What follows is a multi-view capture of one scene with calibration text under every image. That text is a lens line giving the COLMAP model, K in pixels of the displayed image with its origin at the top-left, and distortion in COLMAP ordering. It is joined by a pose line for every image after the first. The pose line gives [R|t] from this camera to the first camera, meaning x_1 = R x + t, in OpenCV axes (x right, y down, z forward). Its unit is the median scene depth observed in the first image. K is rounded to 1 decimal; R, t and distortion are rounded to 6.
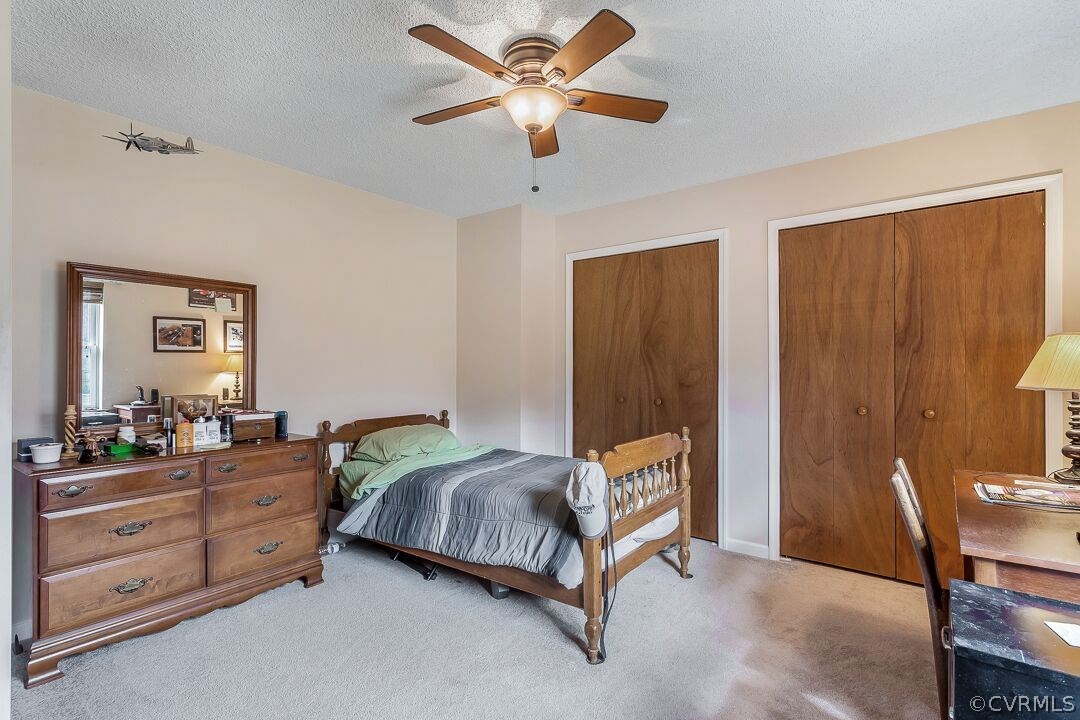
lens RADIAL K [[513.5, 0, 544.0], [0, 513.5, 361.1], [0, 0, 1]] dist [-0.000671, 0.000591]
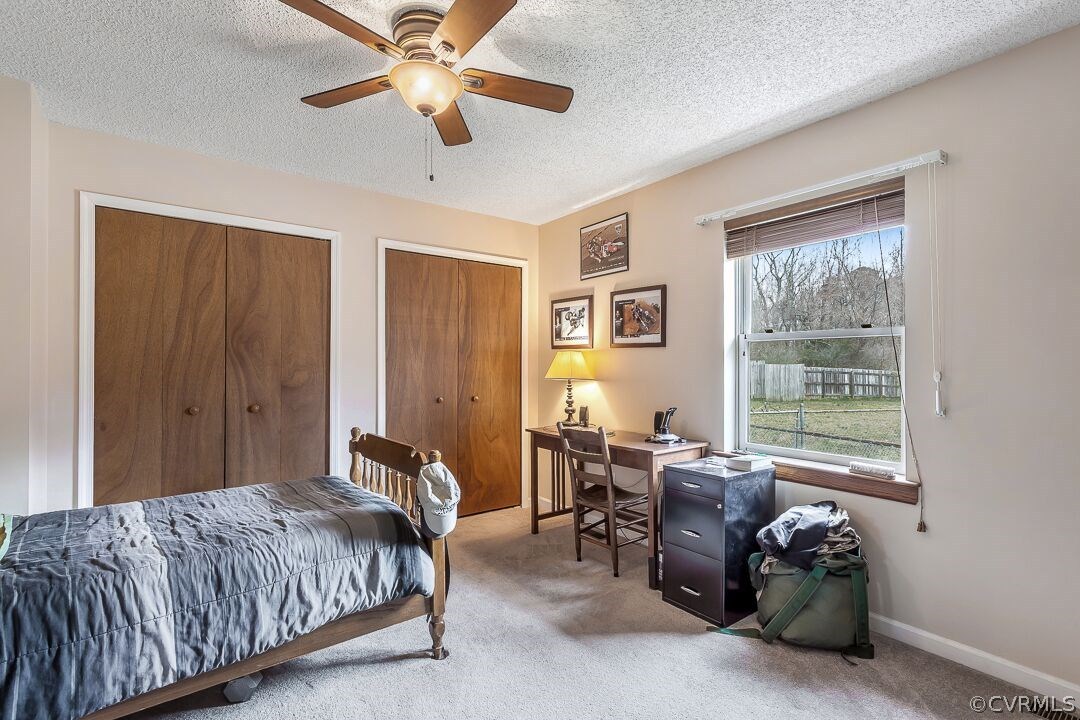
lens RADIAL K [[513.5, 0, 544.7], [0, 513.5, 363.6], [0, 0, 1]] dist [-0.000671, 0.000591]
pose [[0.250241, 0.005408, 0.968168, -0.562182], [-0.010197, 0.999944, -0.002950, 0.002180], [-0.968130, -0.009134, 0.250282, 0.366213]]
